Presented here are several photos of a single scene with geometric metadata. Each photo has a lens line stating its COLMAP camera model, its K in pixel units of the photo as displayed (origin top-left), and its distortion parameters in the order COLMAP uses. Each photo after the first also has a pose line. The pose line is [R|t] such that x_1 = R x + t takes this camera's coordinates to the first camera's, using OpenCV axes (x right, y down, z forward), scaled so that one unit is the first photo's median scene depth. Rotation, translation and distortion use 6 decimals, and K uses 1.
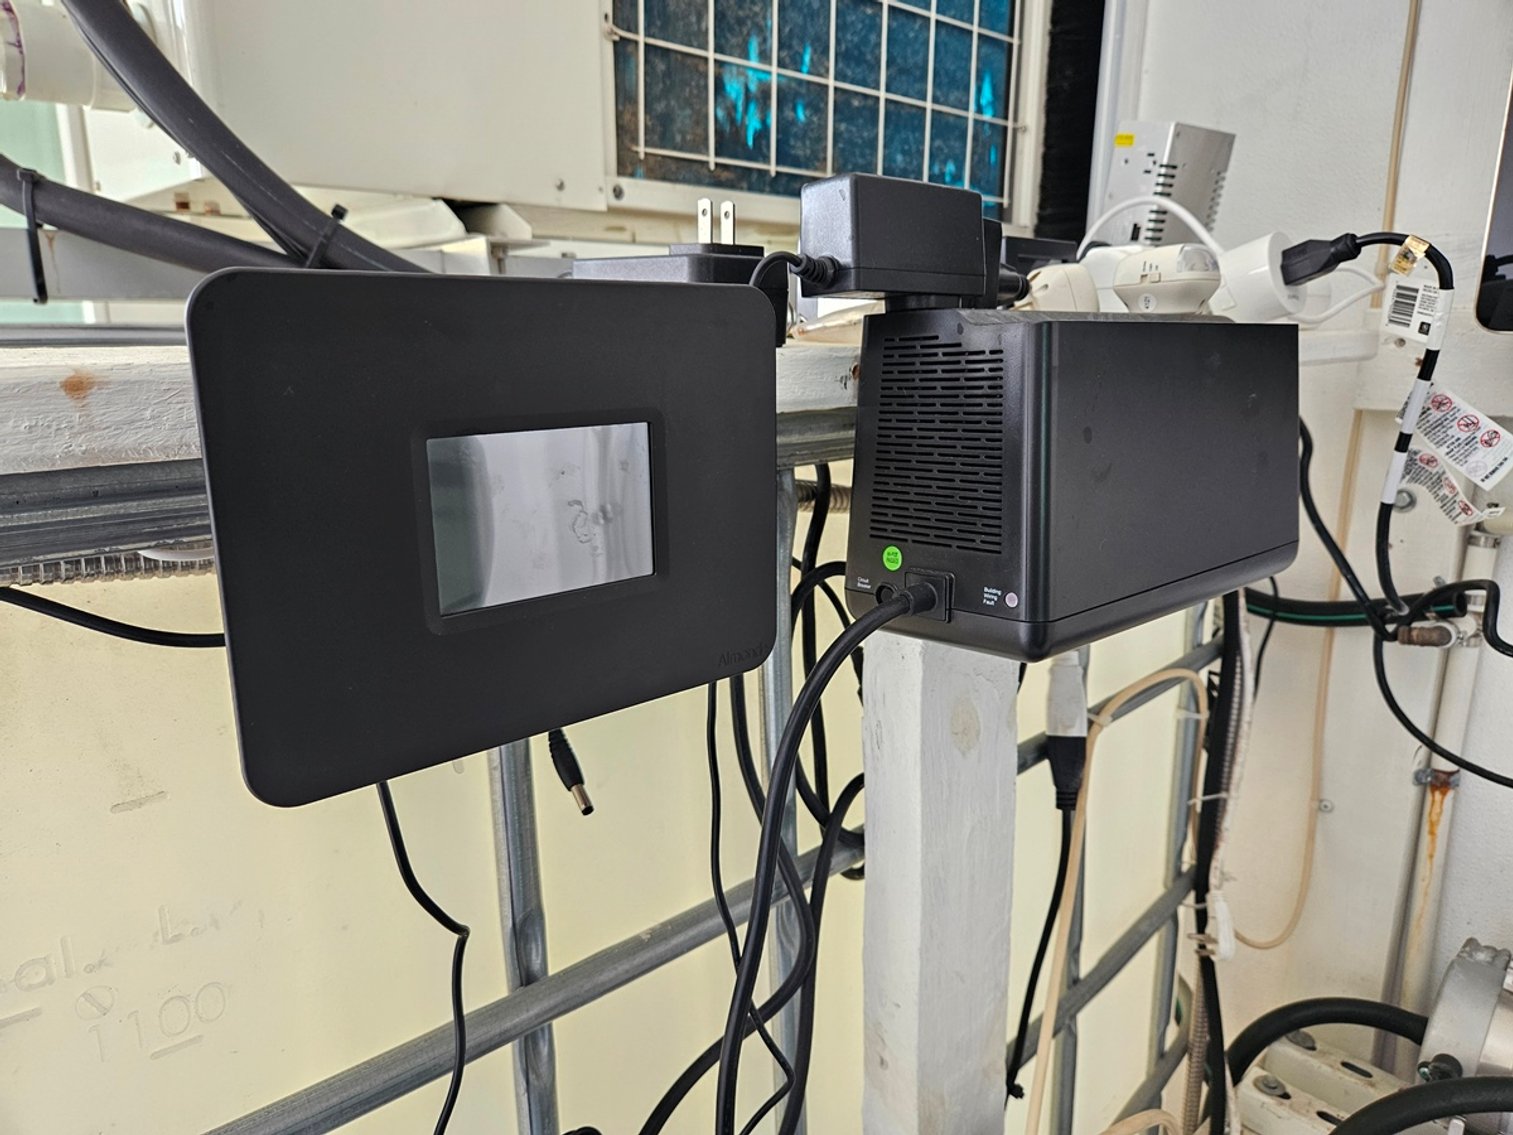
lens RADIAL K [[994.6, 0, 764.6], [0, 994.6, 566.3], [0, 0, 1]] dist [0.063664, -0.049639]
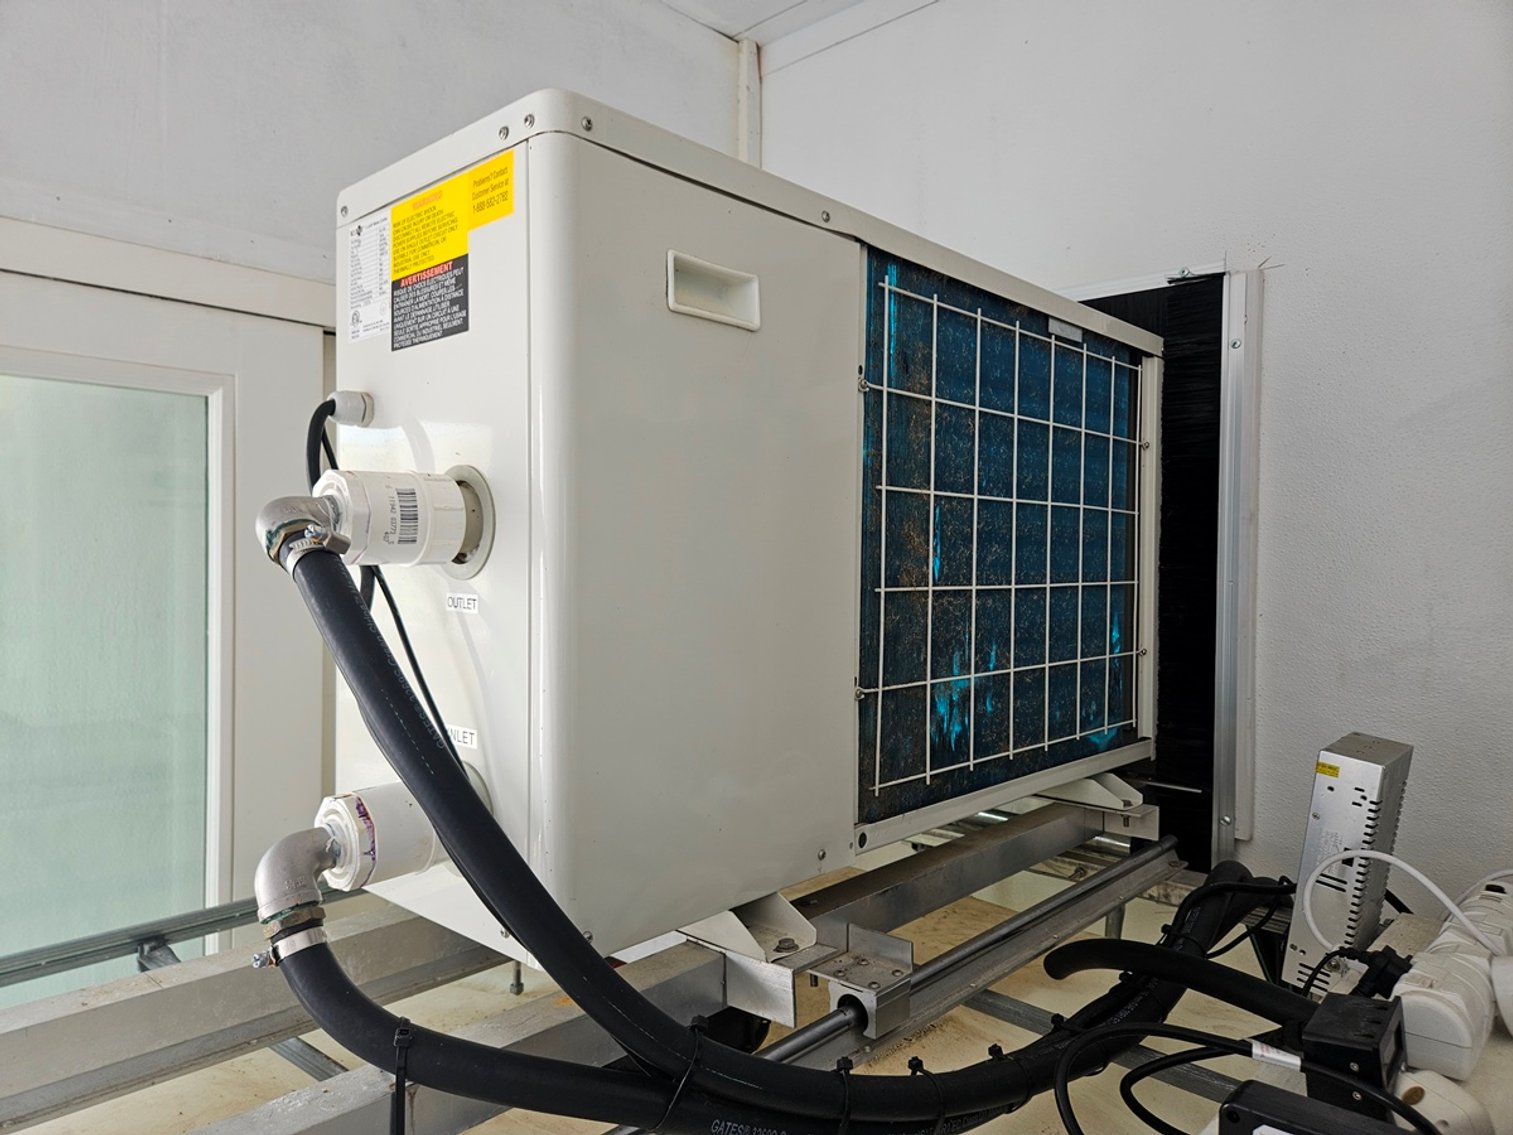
lens RADIAL K [[994.6, 0, 764.6], [0, 994.6, 566.3], [0, 0, 1]] dist [0.063664, -0.049639]
pose [[0.996917, 0.005479, 0.078268, -0.296197], [0.012922, 0.972469, -0.232673, -0.373785], [-0.077388, 0.232967, 0.969400, -0.021838]]
